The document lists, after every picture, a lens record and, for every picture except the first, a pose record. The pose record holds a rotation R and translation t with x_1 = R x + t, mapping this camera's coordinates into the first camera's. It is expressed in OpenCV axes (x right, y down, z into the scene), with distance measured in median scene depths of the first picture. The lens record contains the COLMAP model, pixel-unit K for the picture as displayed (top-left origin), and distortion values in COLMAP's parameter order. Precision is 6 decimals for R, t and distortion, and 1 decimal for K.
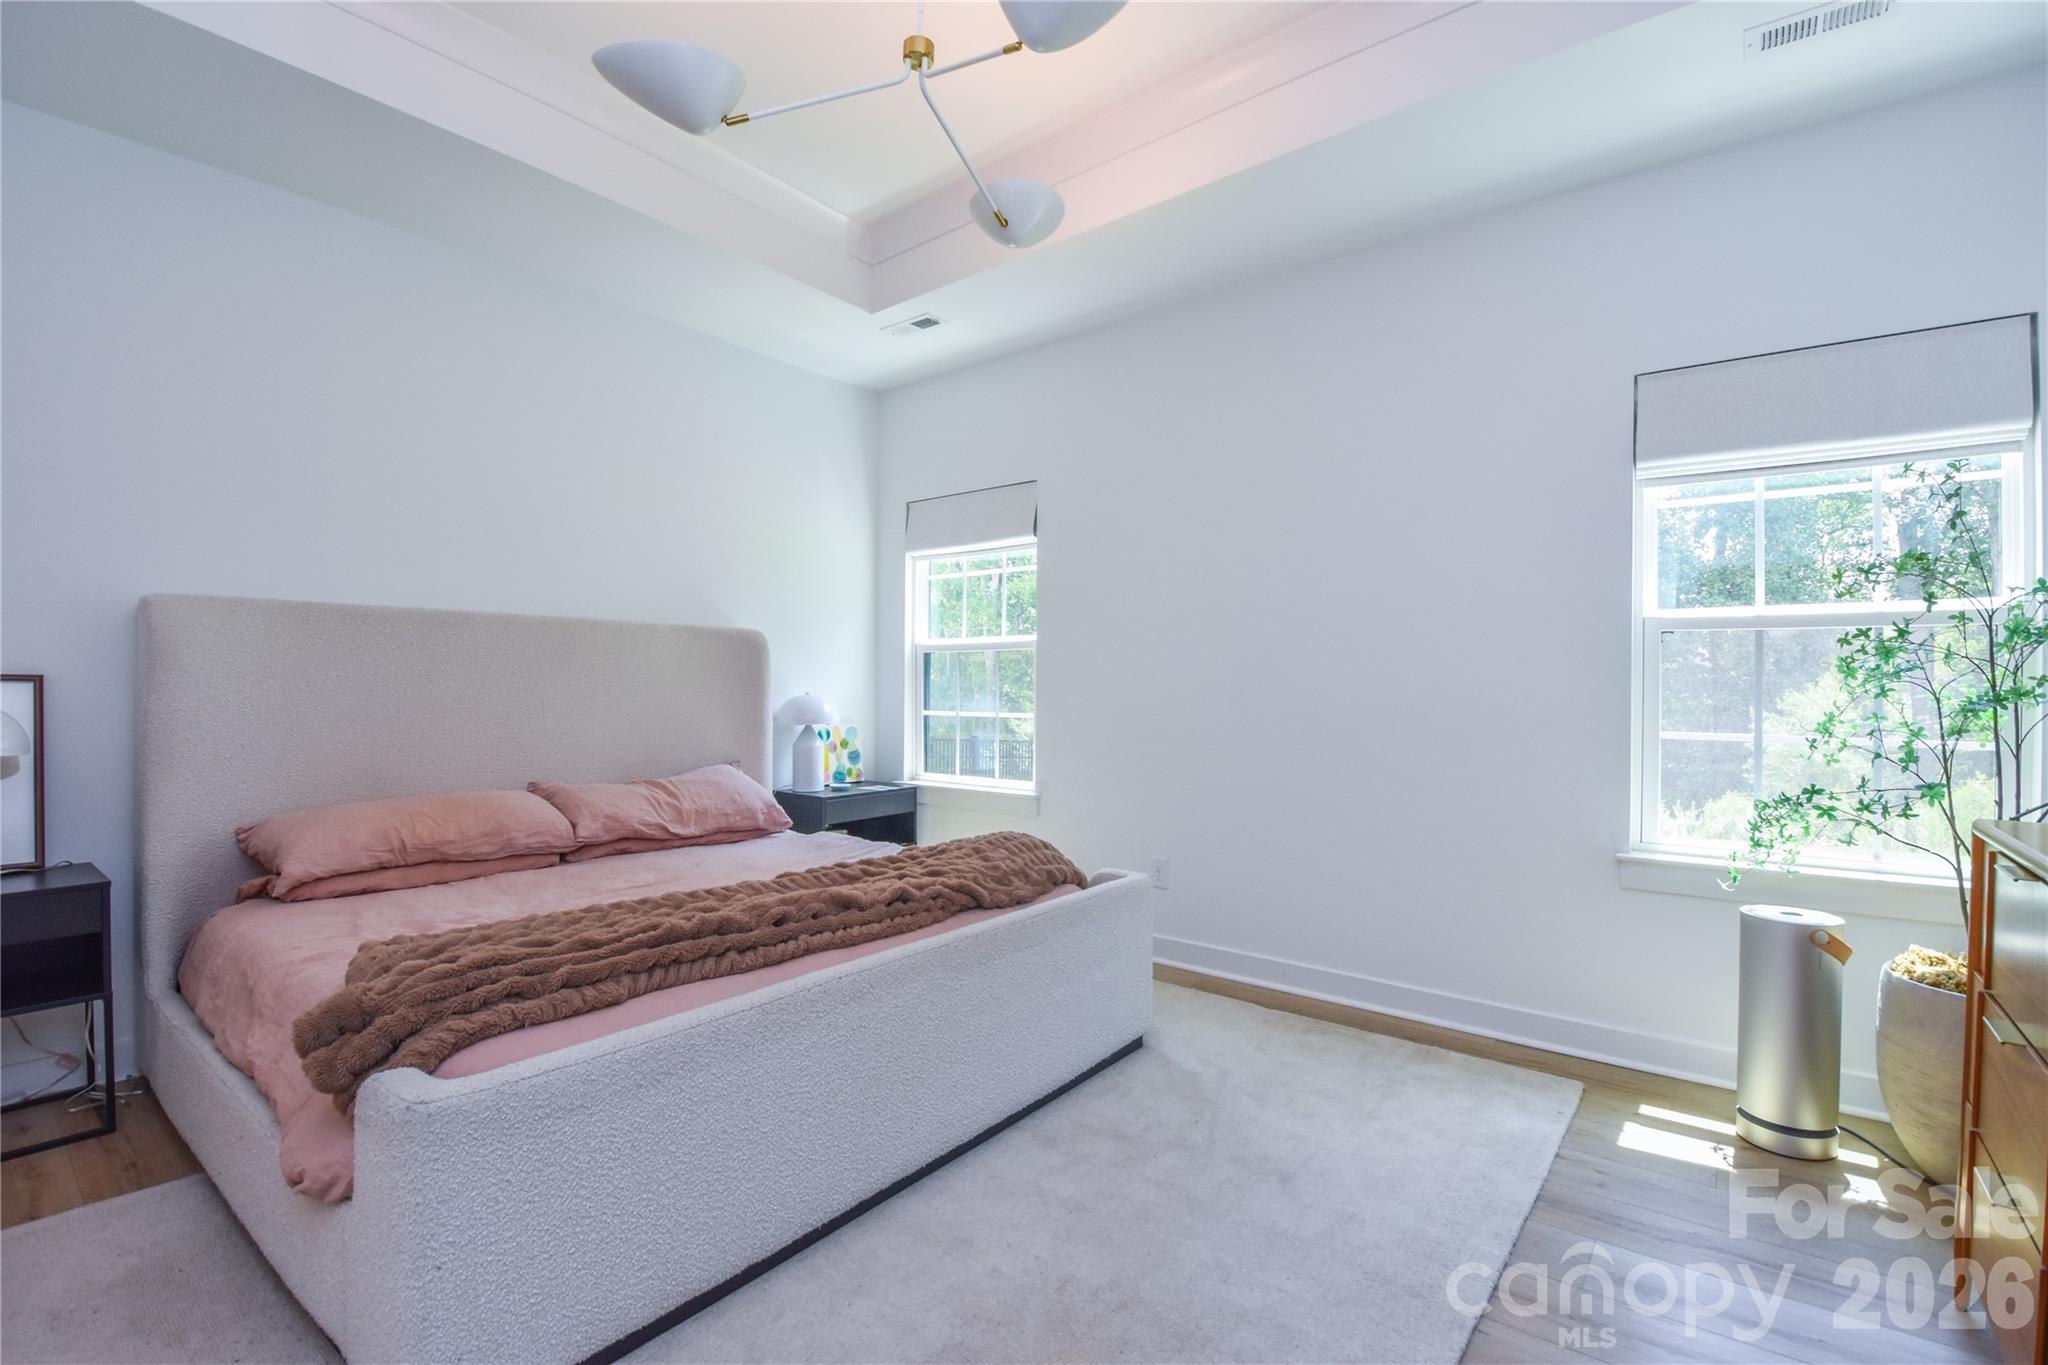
lens RADIAL K [[890.1, 0, 1024.0], [0, 890.1, 682.5], [0, 0, 1]] dist [0.000598, -0.000391]
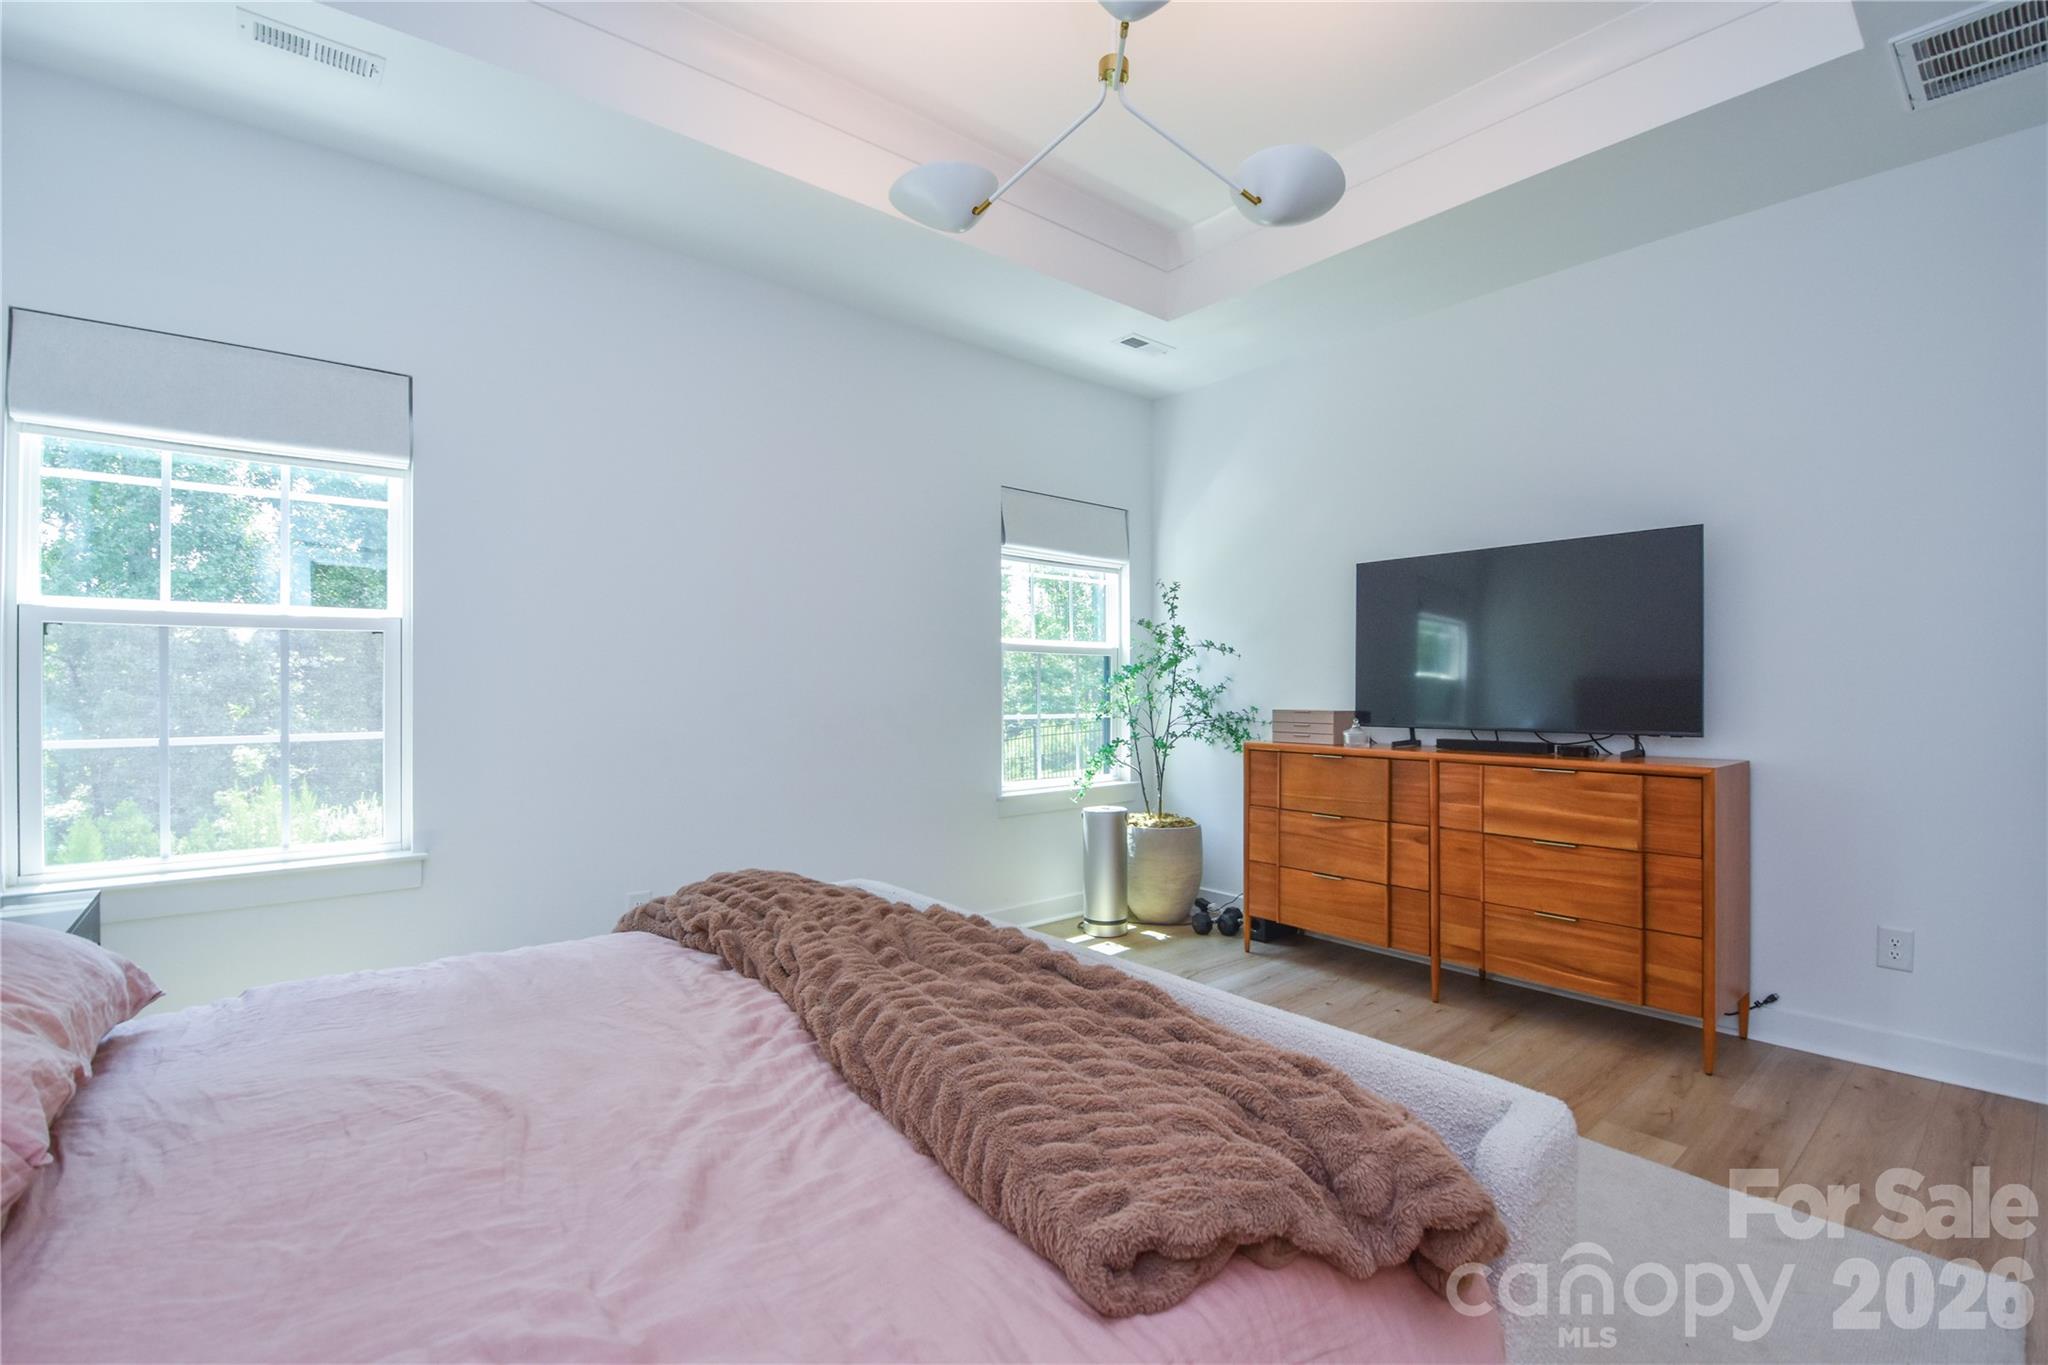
lens RADIAL K [[890.1, 0, 1024.0], [0, 890.1, 682.5], [0, 0, 1]] dist [0.000598, -0.000391]
pose [[0.182292, -0.003125, 0.983239, -0.851657], [0.001751, 0.999994, 0.002853, -0.005811], [-0.983243, 0.001201, 0.182297, 0.686778]]
